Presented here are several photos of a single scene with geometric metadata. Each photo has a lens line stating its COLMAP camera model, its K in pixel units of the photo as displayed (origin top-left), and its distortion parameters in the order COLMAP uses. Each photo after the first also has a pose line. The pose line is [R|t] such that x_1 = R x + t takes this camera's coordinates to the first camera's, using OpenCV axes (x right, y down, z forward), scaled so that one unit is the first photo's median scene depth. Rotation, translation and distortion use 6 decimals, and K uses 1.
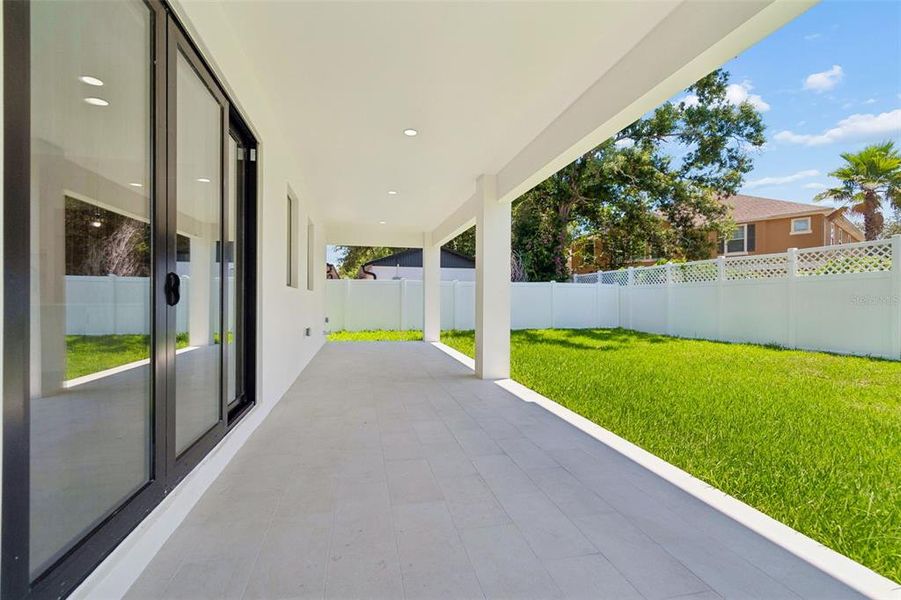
lens RADIAL K [[401.5, 0, 444.7], [0, 401.5, 299.9], [0, 0, 1]] dist [0.004392, -0.001155]
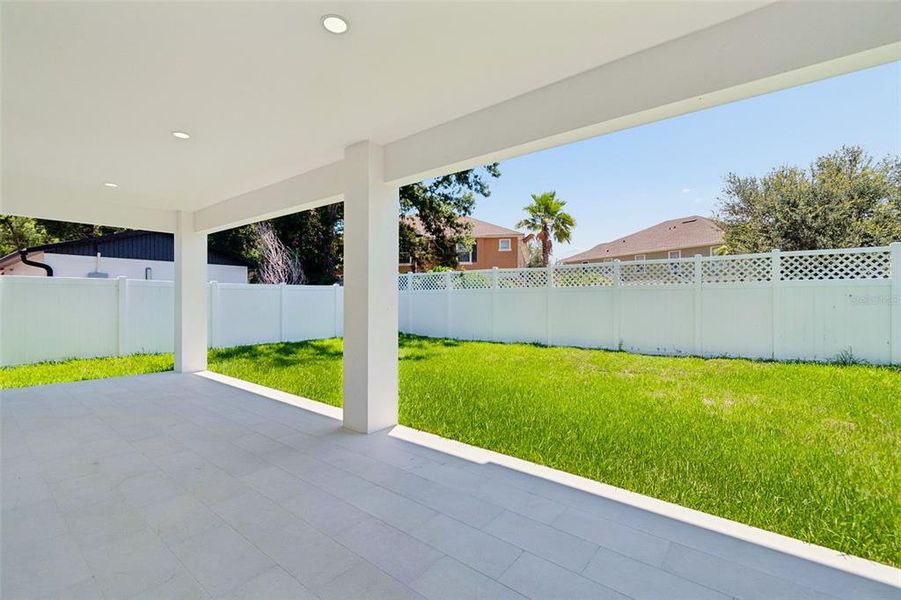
lens RADIAL K [[401.5, 0, 455.9], [0, 401.5, 296.8], [0, 0, 1]] dist [0.004392, -0.001155]
pose [[0.777215, 0.000906, 0.629235, -0.068162], [0.002775, 0.999984, -0.004867, -0.011202], [-0.629229, 0.005529, 0.777200, 0.108298]]
